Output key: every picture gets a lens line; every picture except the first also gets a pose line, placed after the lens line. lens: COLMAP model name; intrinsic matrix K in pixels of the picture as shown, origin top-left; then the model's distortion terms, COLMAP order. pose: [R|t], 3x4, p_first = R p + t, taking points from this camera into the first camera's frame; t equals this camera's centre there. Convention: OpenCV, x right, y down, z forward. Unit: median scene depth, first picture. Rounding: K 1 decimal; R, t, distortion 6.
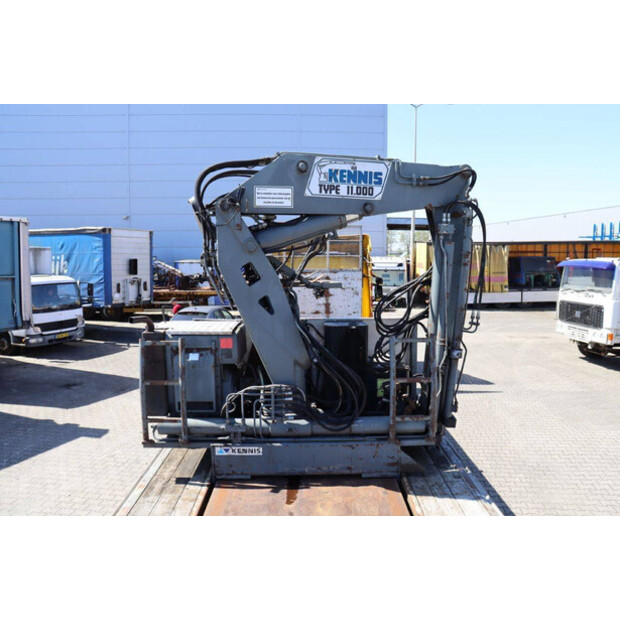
lens RADIAL K [[507.1, 0, 310.6], [0, 507.1, 307.7], [0, 0, 1]] dist [-0.139283, 0.087655]
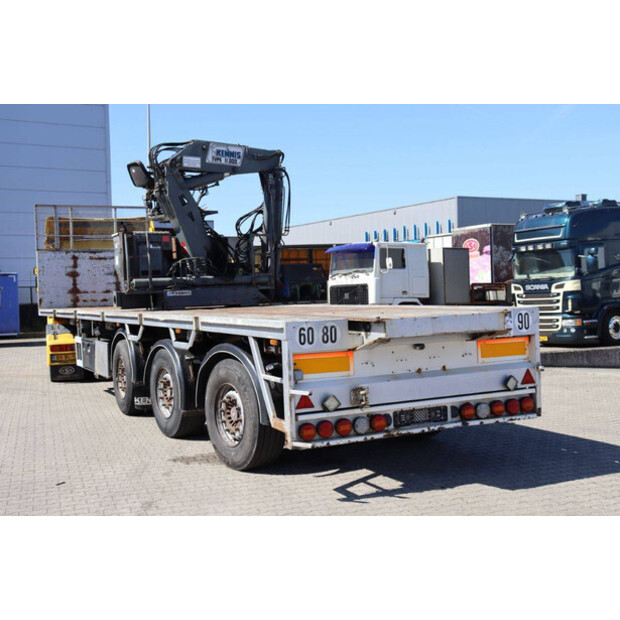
lens RADIAL K [[819.2, 0, 309.8], [0, 819.2, 308.0], [0, 0, 1]] dist [0.035328, 0.000000]
pose [[0.902058, -0.034114, 0.430265, -1.004784], [0.073384, 0.994480, -0.075001, 0.593455], [-0.425331, 0.099230, 0.899581, -1.935715]]
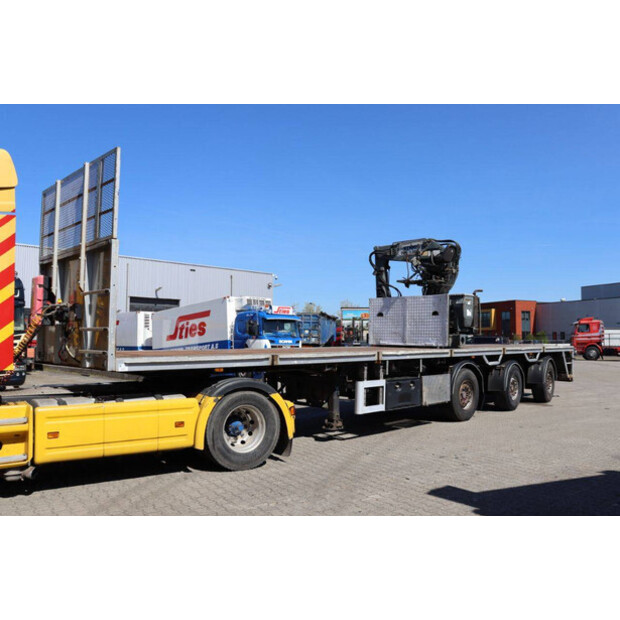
lens RADIAL K [[542.6, 0, 309.7], [0, 542.6, 310.3], [0, 0, 1]] dist [-0.121734, 0.047373]
pose [[-0.691475, 0.060208, 0.719887, -1.823234], [0.090857, 0.995856, 0.003983, 0.034792], [-0.716664, 0.068161, -0.694080, 3.699858]]
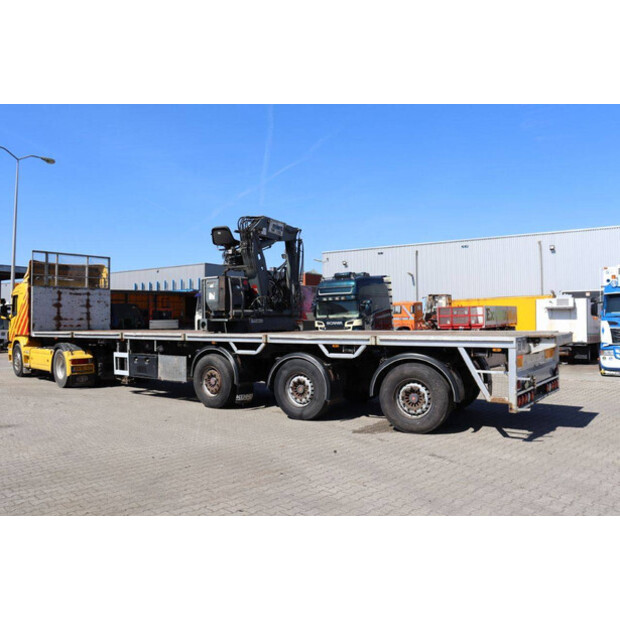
lens RADIAL K [[542.6, 0, 310.3], [0, 542.6, 307.6], [0, 0, 1]] dist [-0.121734, 0.047373]
pose [[0.611359, 0.016345, 0.791185, -2.215941], [0.091185, 0.991672, -0.090947, 0.493219], [-0.786083, 0.127745, 0.604777, -0.972848]]
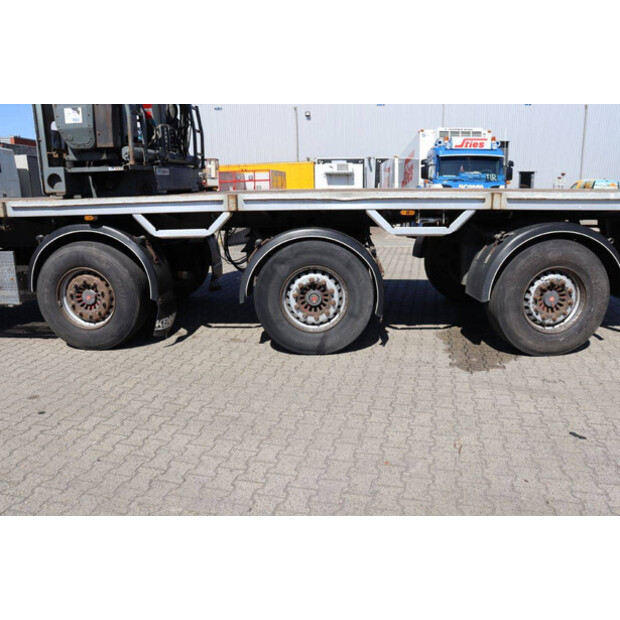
lens RADIAL K [[507.1, 0, 315.3], [0, 507.1, 307.3], [0, 0, 1]] dist [-0.139283, 0.087655]
pose [[0.101762, -0.229494, 0.967976, -1.475399], [0.119555, 0.968796, 0.217120, 0.392024], [-0.987599, 0.093632, 0.126024, 0.432652]]
